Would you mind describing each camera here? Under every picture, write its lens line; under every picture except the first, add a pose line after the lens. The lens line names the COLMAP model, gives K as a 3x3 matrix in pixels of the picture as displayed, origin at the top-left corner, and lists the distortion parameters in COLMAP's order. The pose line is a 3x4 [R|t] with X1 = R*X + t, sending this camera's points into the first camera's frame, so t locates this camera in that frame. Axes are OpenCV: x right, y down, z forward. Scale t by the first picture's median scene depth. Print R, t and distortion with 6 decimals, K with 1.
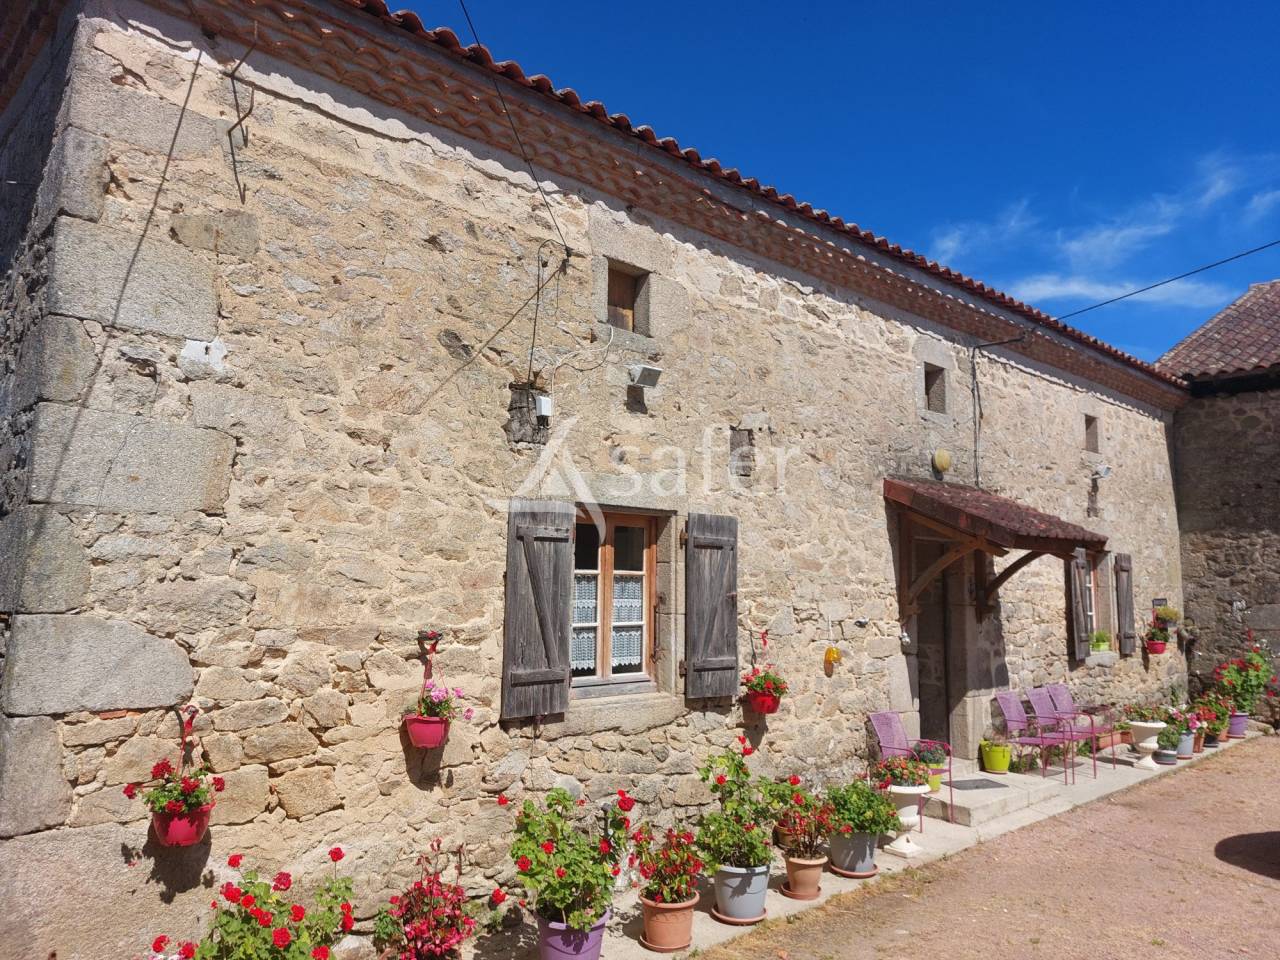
lens RADIAL K [[938.2, 0, 639.2], [0, 938.2, 480.2], [0, 0, 1]] dist [0.020724, -0.000588]
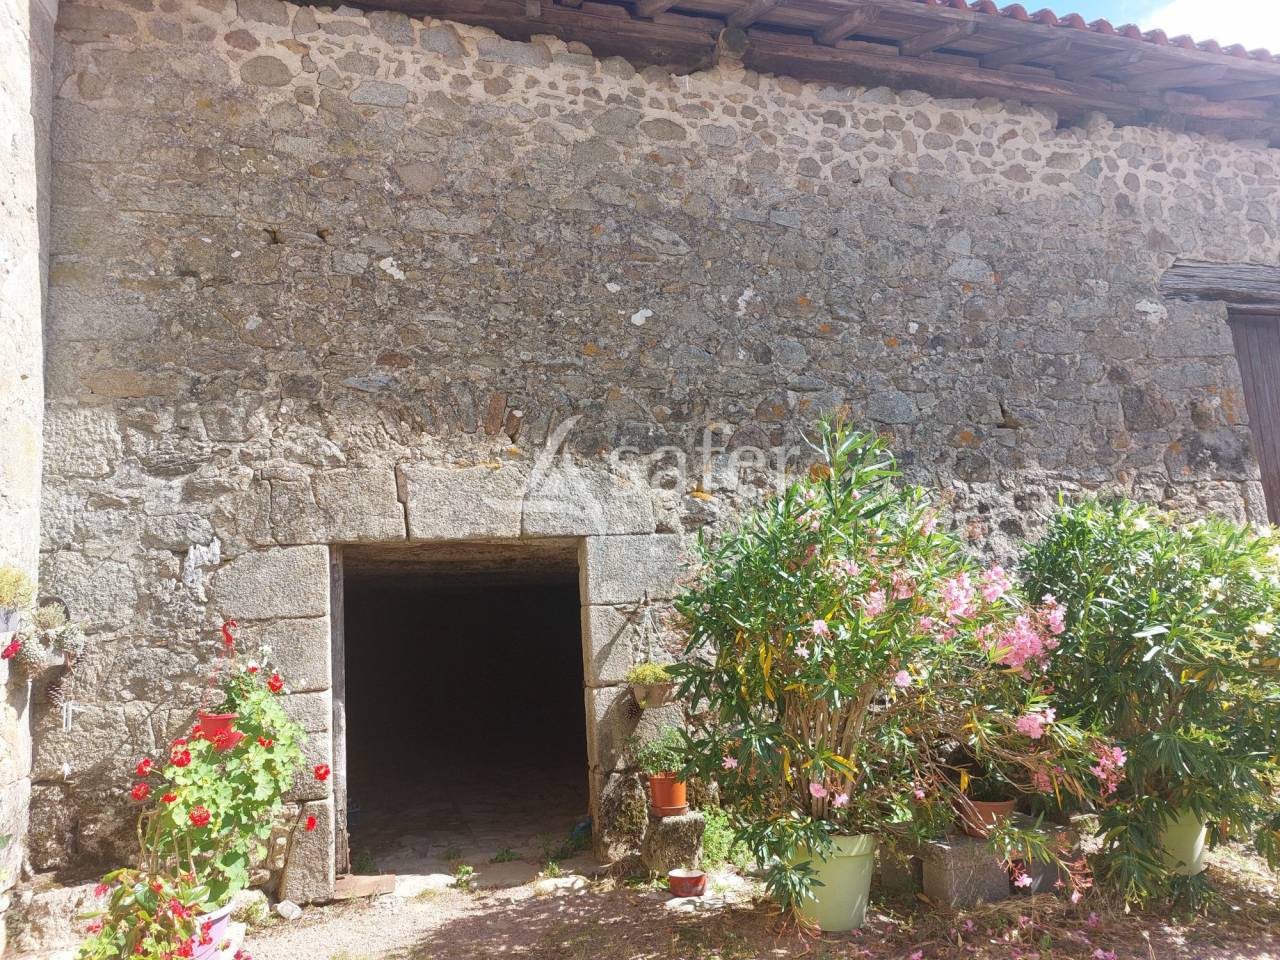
lens RADIAL K [[938.2, 0, 639.2], [0, 938.2, 478.5], [0, 0, 1]] dist [0.020724, -0.000588]
pose [[0.447996, 0.076372, 0.890767, 0.389928], [-0.059086, 0.996696, -0.055738, 0.112903], [-0.892081, -0.027661, 0.451029, 0.693610]]
